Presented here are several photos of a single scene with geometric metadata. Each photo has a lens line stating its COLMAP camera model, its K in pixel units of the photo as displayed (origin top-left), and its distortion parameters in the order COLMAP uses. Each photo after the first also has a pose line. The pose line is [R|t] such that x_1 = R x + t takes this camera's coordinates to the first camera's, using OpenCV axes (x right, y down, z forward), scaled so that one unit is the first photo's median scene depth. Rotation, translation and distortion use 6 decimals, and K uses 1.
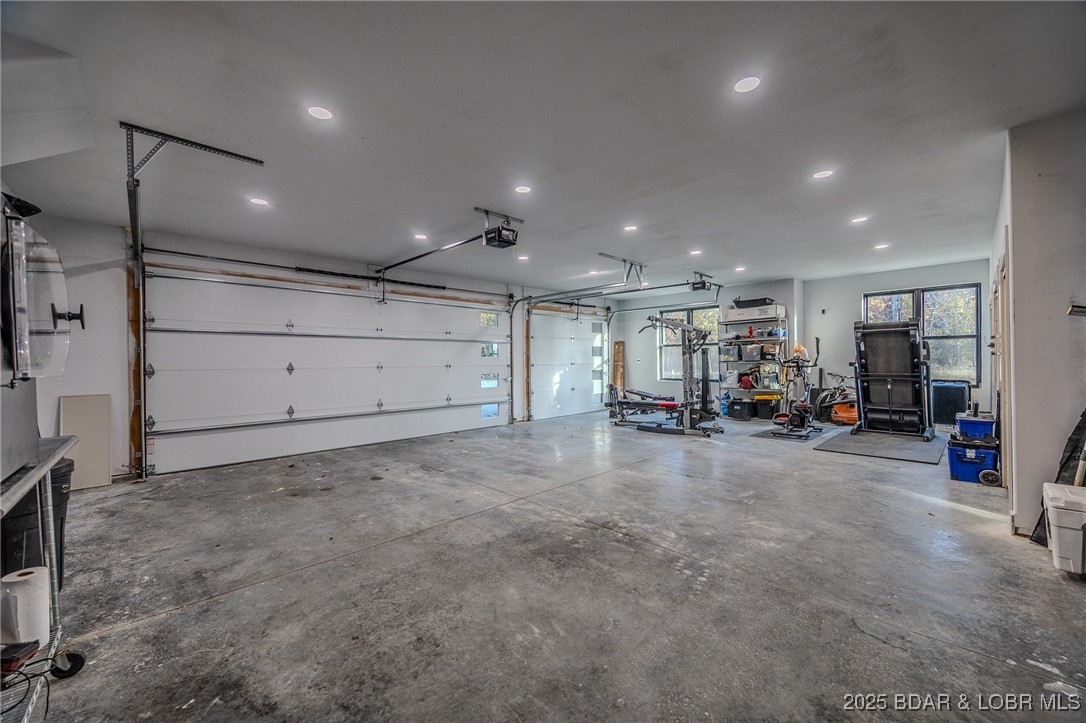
lens RADIAL K [[413.1, 0, 549.2], [0, 413.1, 362.8], [0, 0, 1]] dist [0.000024, -0.001253]
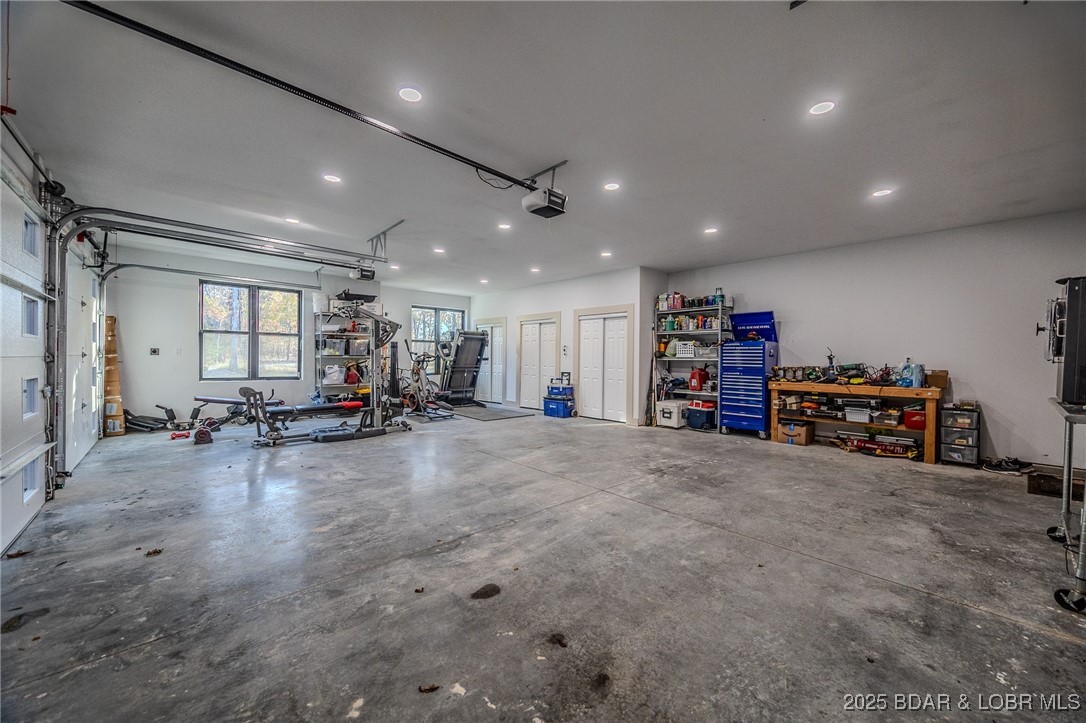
lens RADIAL K [[413.1, 0, 549.9], [0, 413.1, 360.6], [0, 0, 1]] dist [0.000024, -0.001253]
pose [[0.030087, 0.004114, 0.999539, -1.227422], [-0.004043, 0.999984, -0.003994, 0.022685], [-0.999539, -0.003921, 0.030103, 1.260705]]
